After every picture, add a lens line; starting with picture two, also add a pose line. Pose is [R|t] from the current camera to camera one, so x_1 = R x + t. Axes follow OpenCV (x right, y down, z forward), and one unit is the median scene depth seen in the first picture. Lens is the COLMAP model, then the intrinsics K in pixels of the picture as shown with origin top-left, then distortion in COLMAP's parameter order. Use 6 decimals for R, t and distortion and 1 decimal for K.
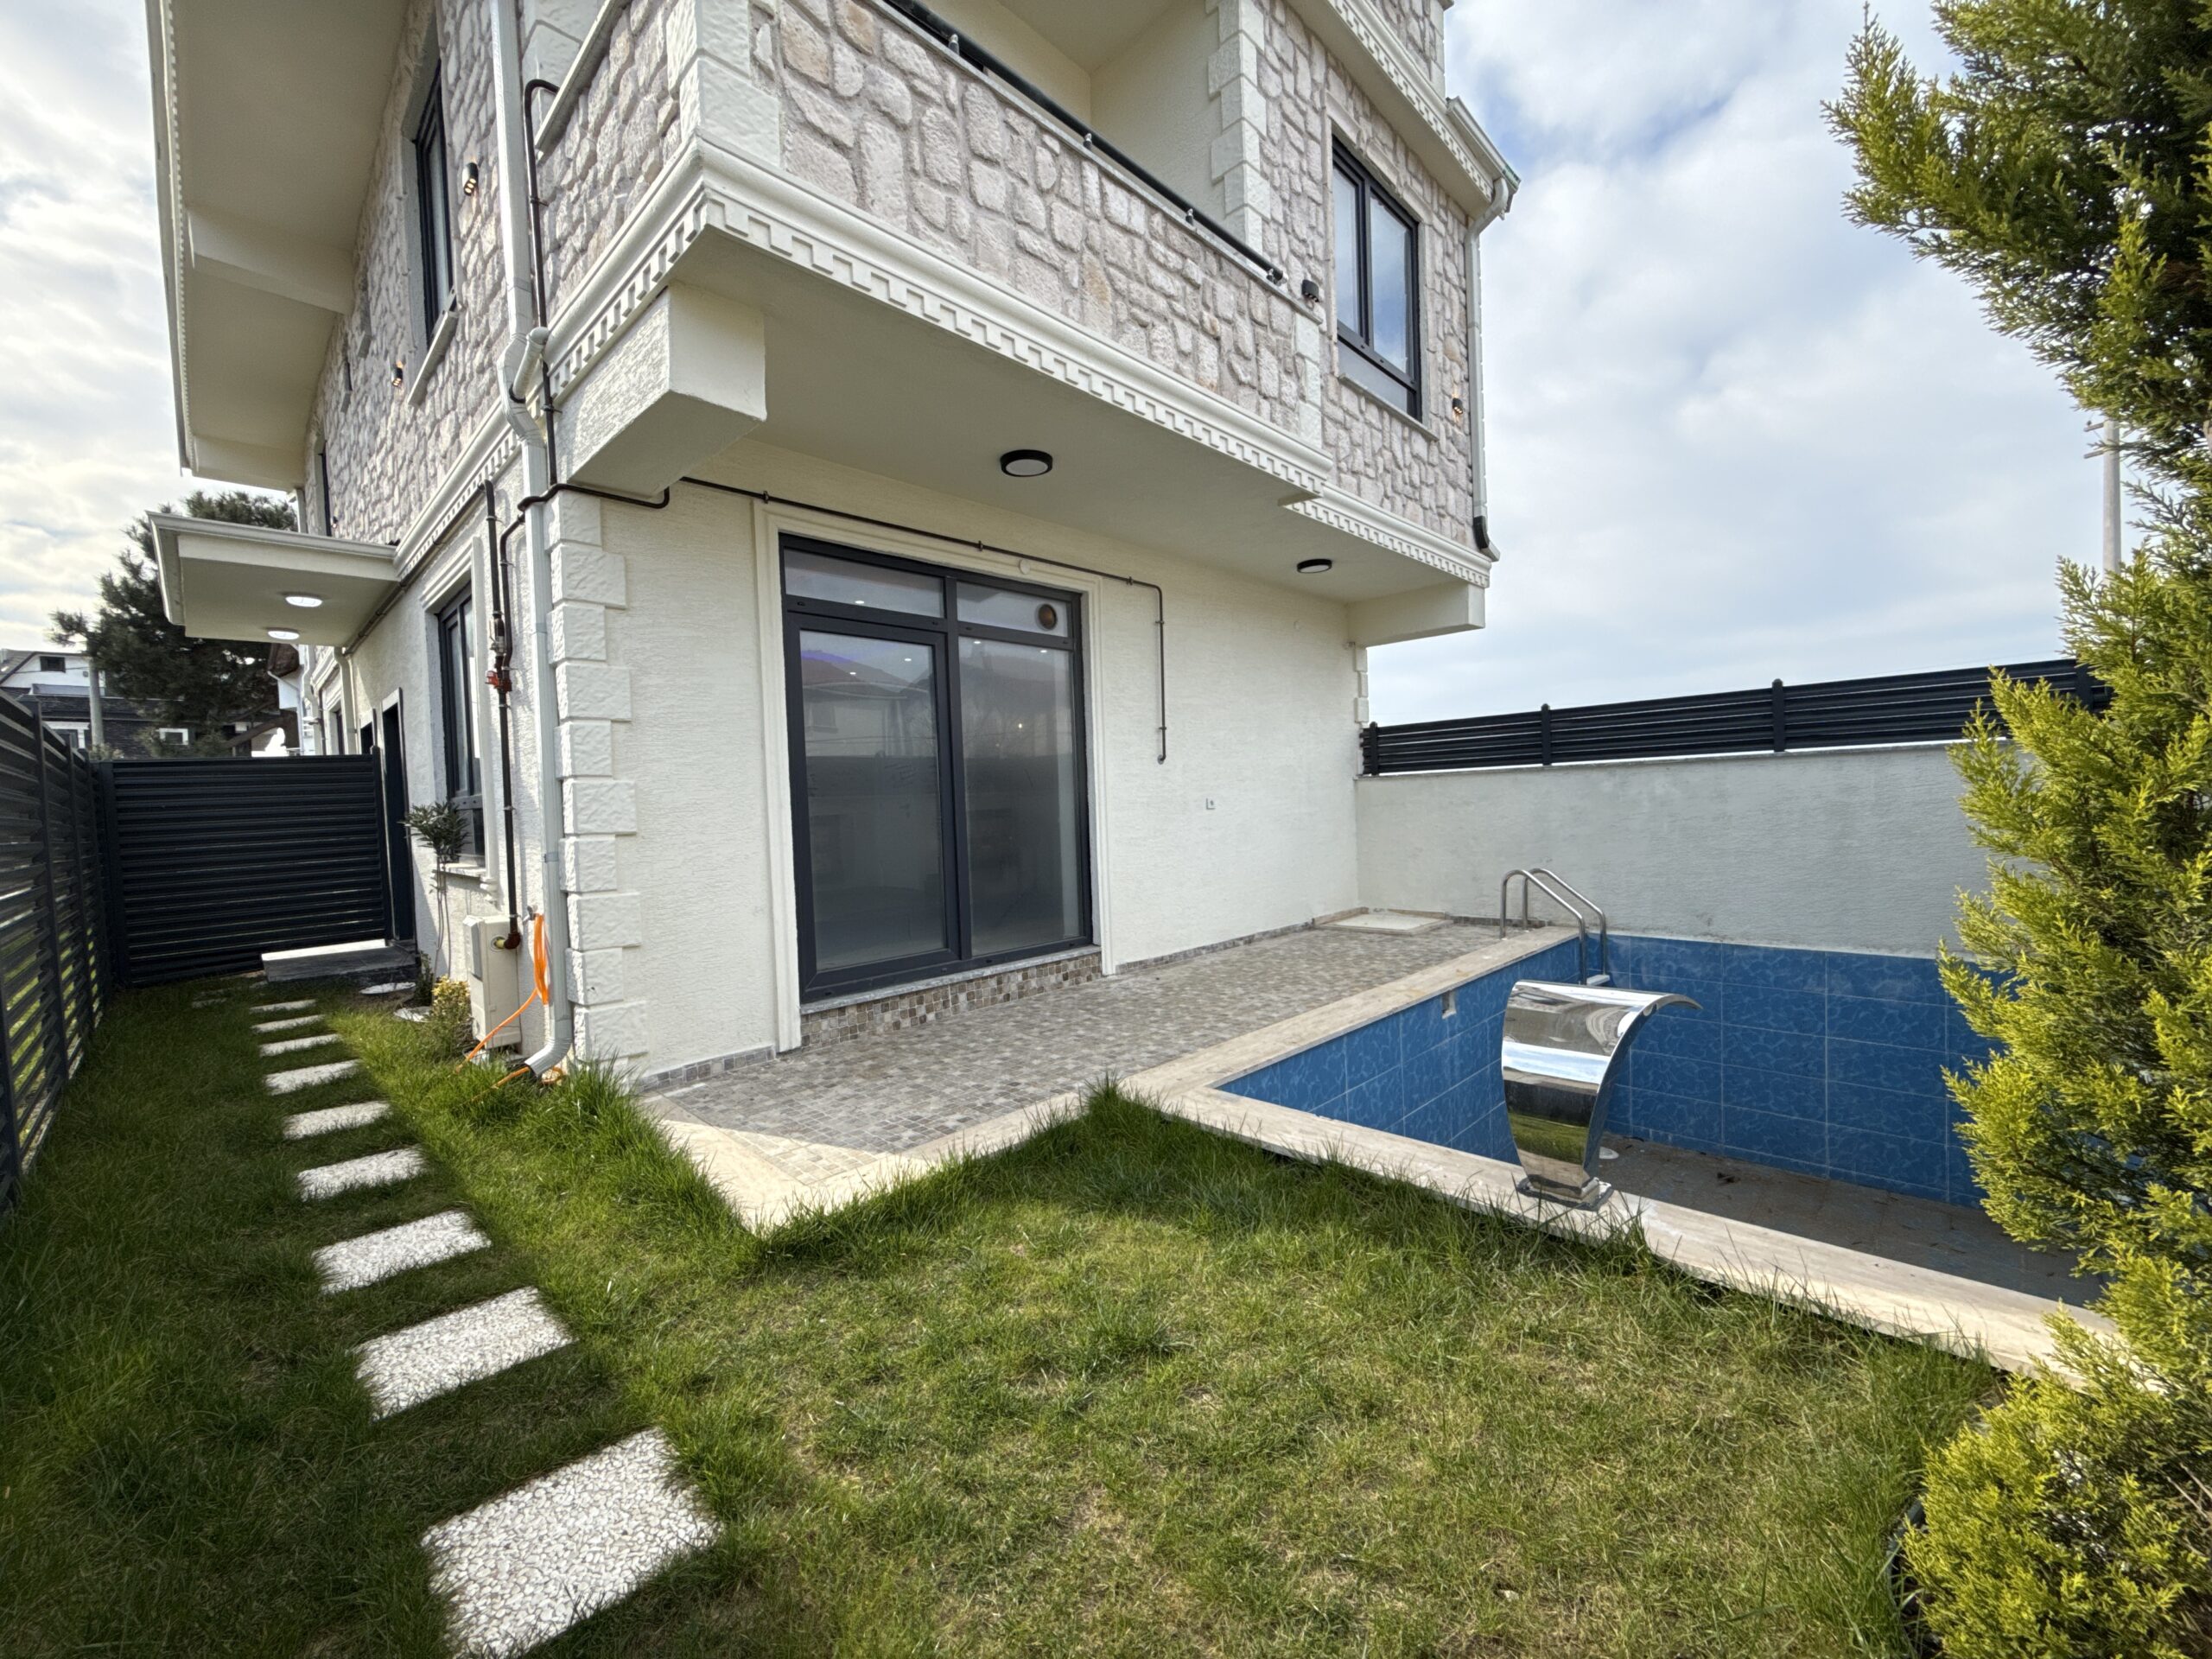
lens RADIAL K [[880.0, 0, 1106.3], [0, 880.0, 827.5], [0, 0, 1]] dist [0.000895, -0.000453]
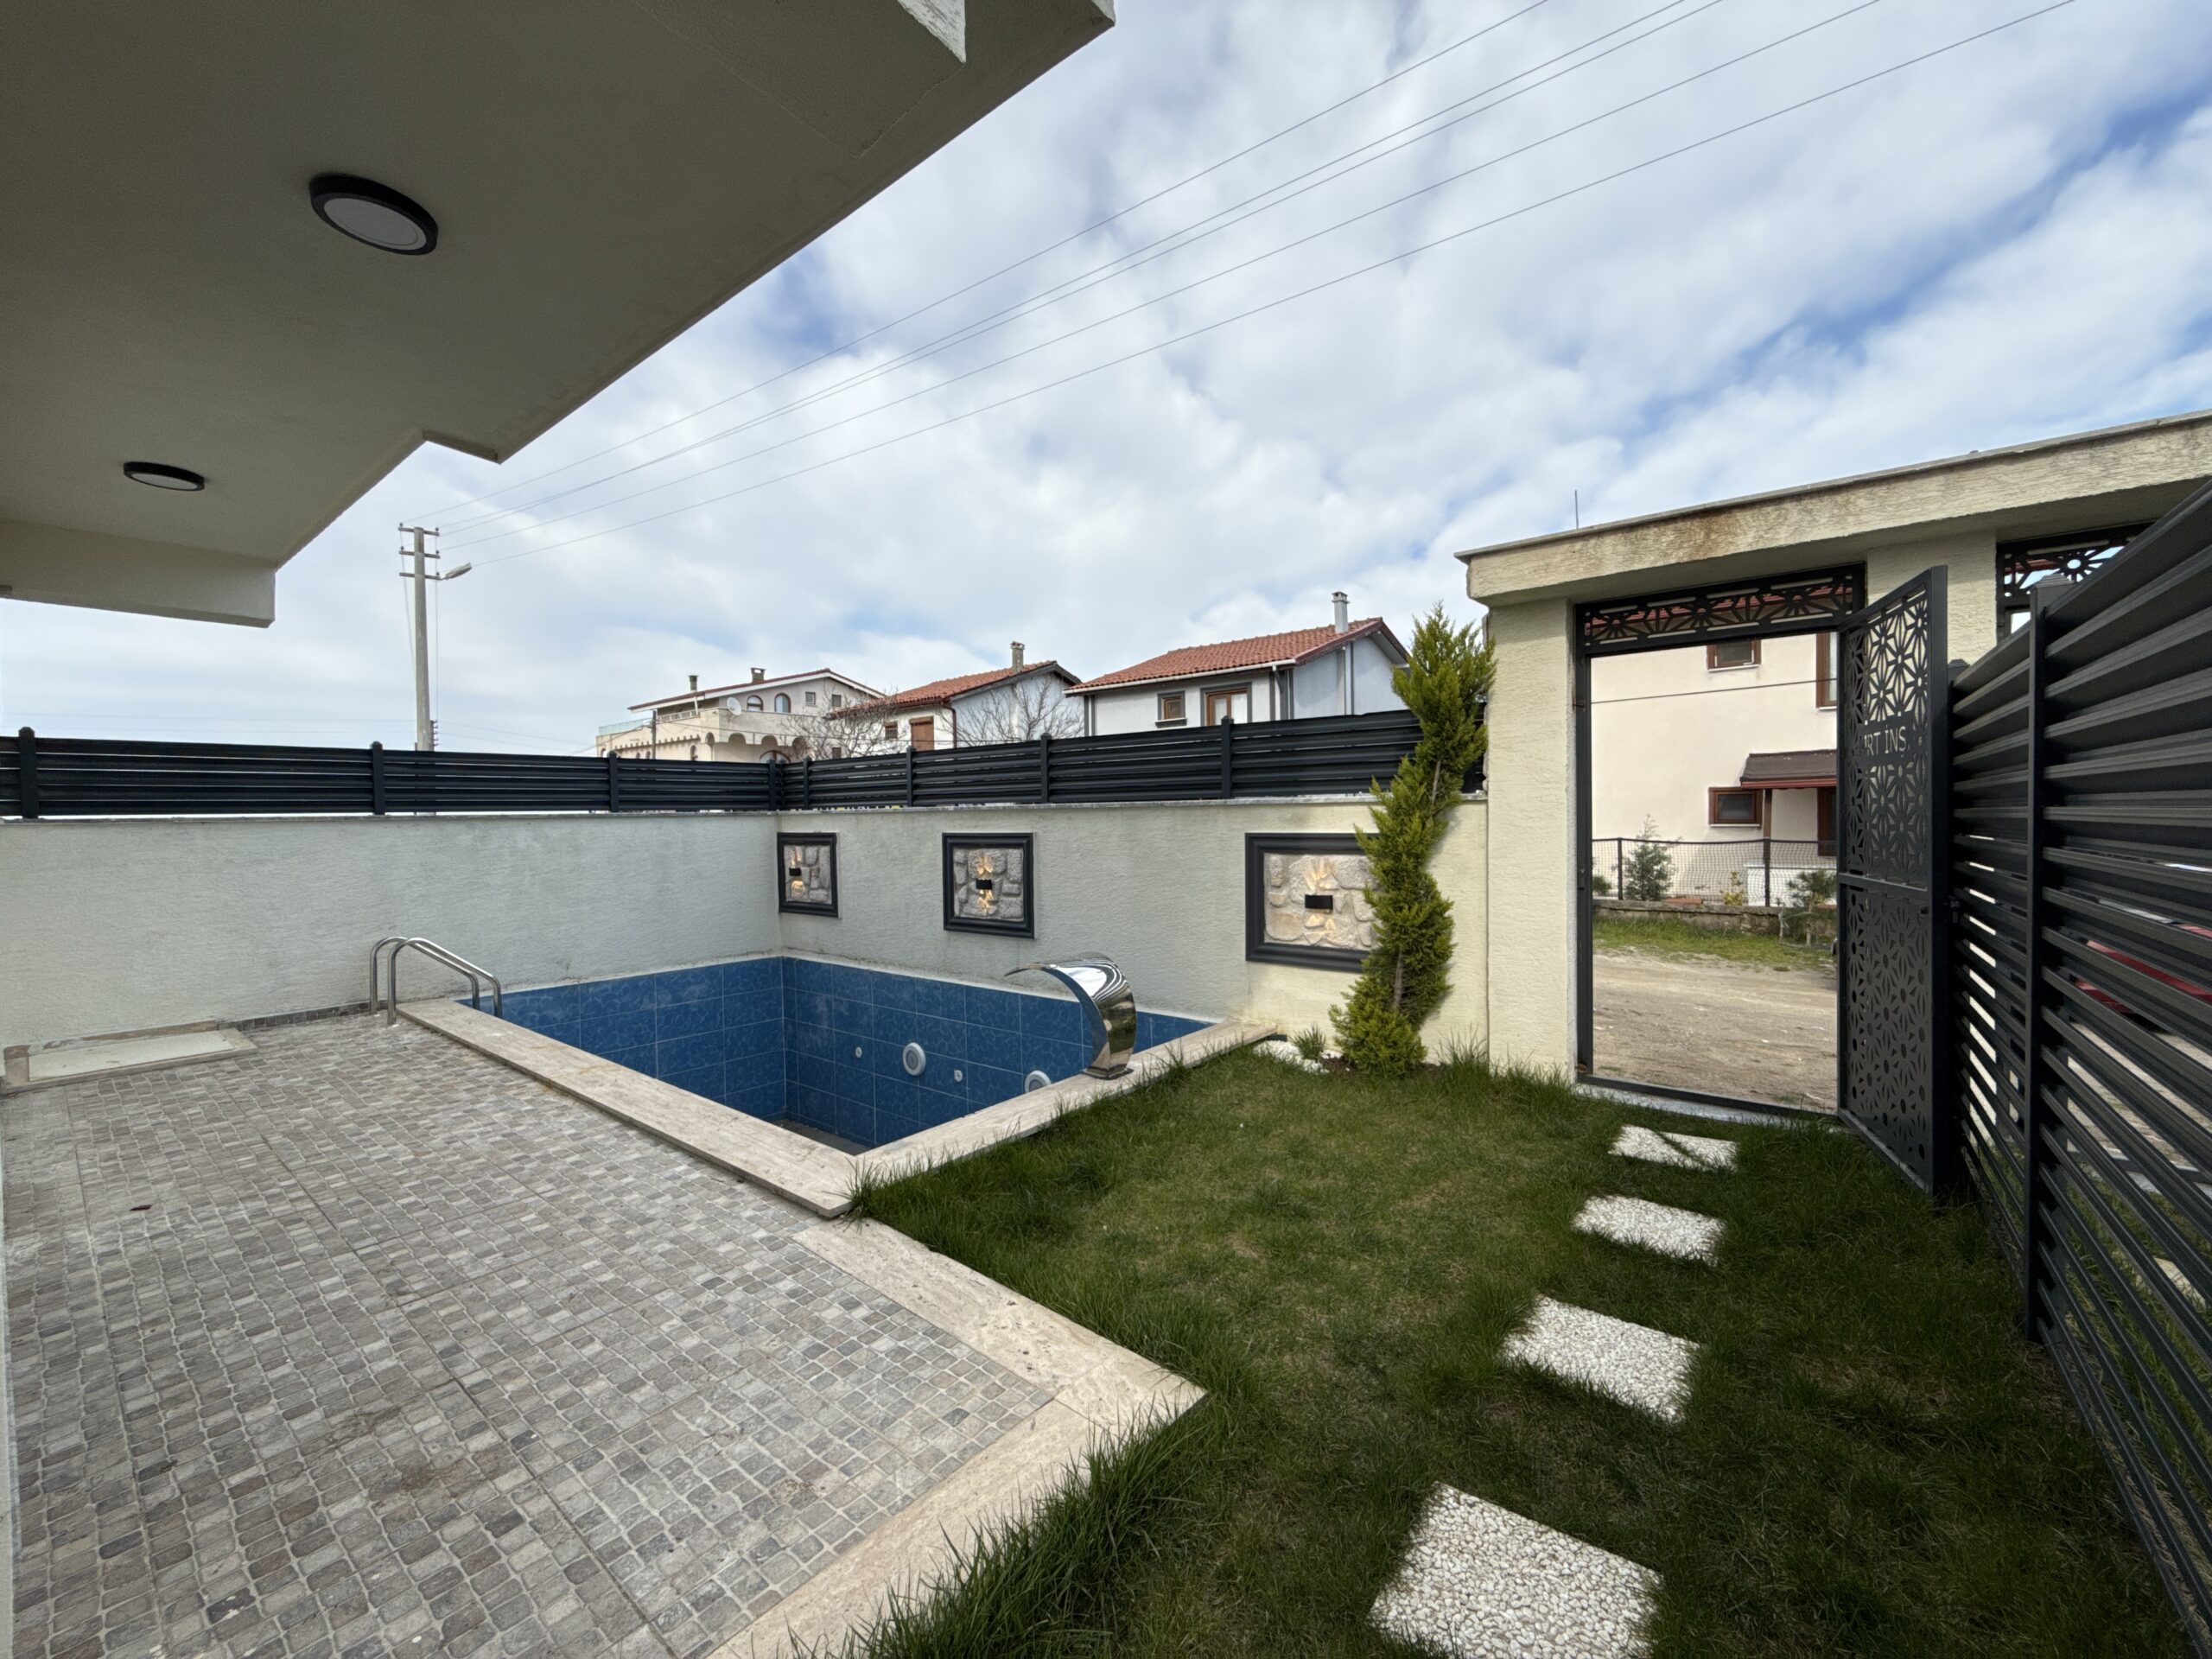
lens RADIAL K [[880.0, 0, 1106.3], [0, 880.0, 827.5], [0, 0, 1]] dist [0.000895, -0.000453]
pose [[-0.096733, 0.025136, 0.994993, -0.720416], [0.046138, 0.998720, -0.020744, -0.015624], [-0.994240, 0.043900, -0.097769, 0.695981]]
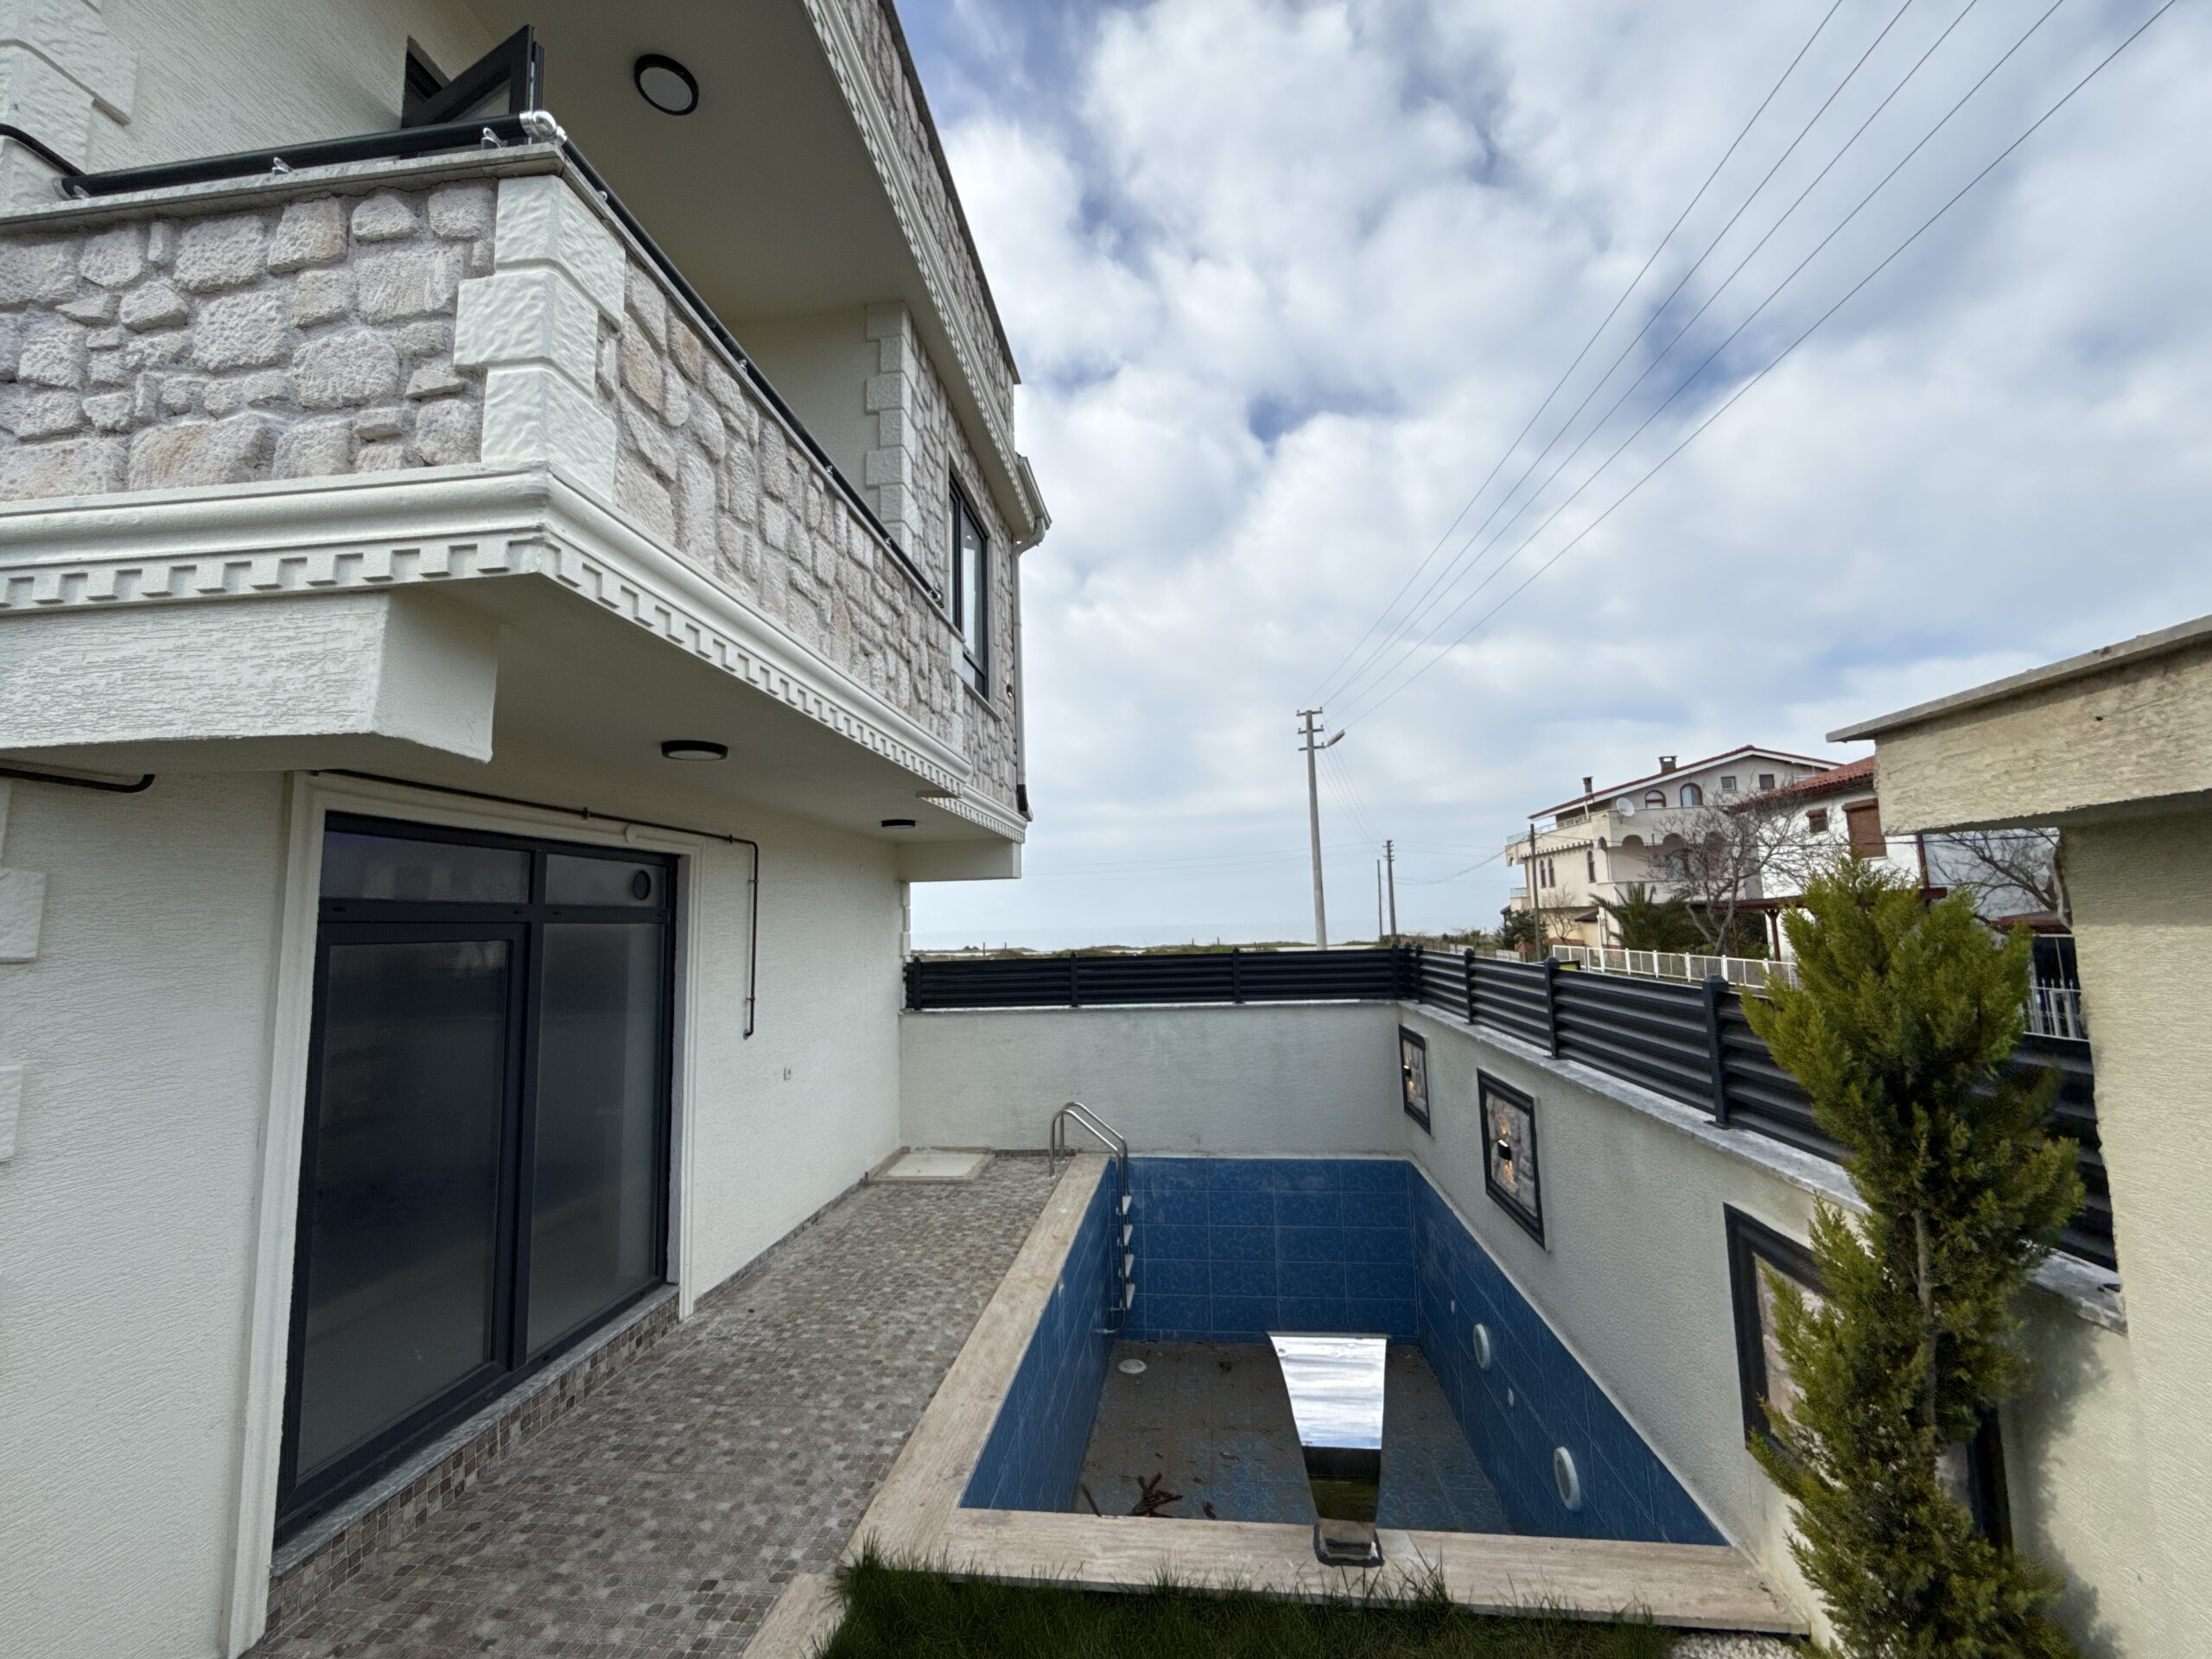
lens RADIAL K [[880.0, 0, 1106.3], [0, 880.0, 827.5], [0, 0, 1]] dist [0.000895, -0.000453]
pose [[0.791057, 0.082125, 0.606204, -0.320549], [0.015748, 0.987886, -0.154382, -0.218377], [-0.611539, 0.131671, 0.780181, 0.090771]]
